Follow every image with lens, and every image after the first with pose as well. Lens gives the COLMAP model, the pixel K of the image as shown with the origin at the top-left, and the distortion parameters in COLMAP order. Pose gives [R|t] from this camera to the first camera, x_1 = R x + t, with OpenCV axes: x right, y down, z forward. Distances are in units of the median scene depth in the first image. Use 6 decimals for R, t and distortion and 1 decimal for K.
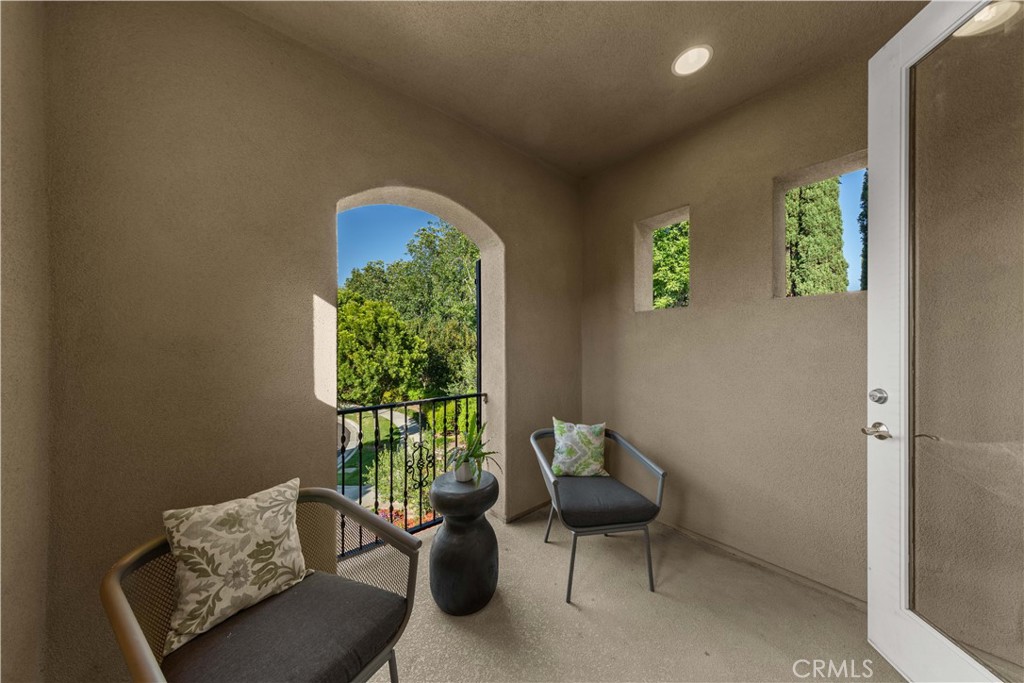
lens RADIAL K [[322.5, 0, 512.0], [0, 322.5, 342.1], [0, 0, 1]] dist [-0.007490, -0.000379]
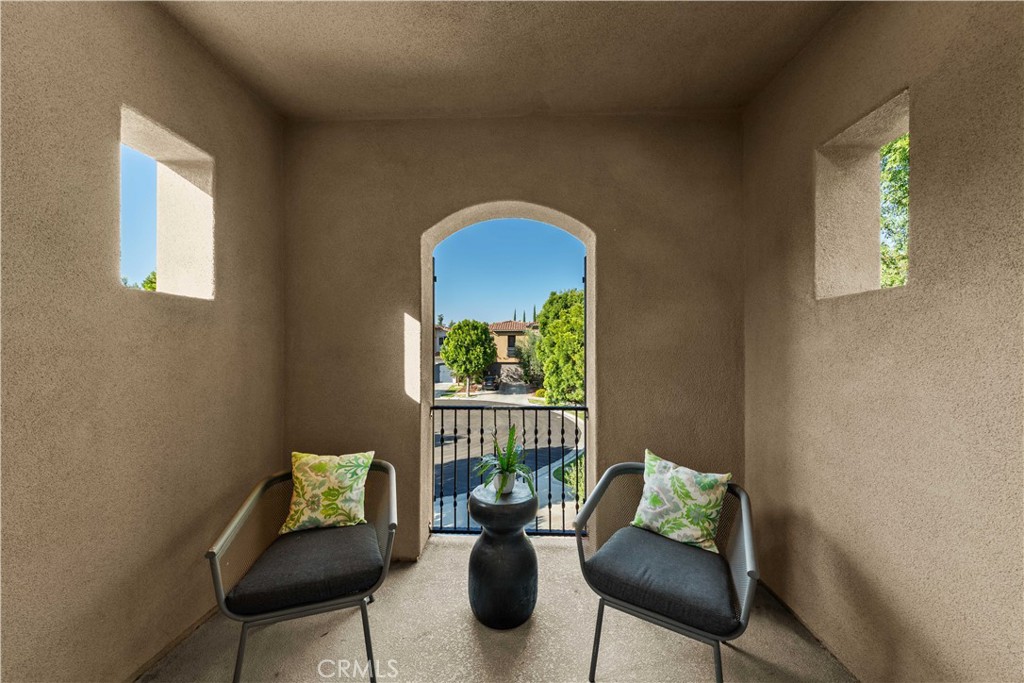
lens RADIAL K [[355.6, 0, 511.5], [0, 355.6, 344.7], [0, 0, 1]] dist [-0.002616, -0.000274]
pose [[0.744932, 0.002988, -0.667134, 0.601053], [0.002330, 0.999972, 0.007080, -0.027874], [0.667137, -0.006828, 0.744904, 0.220090]]
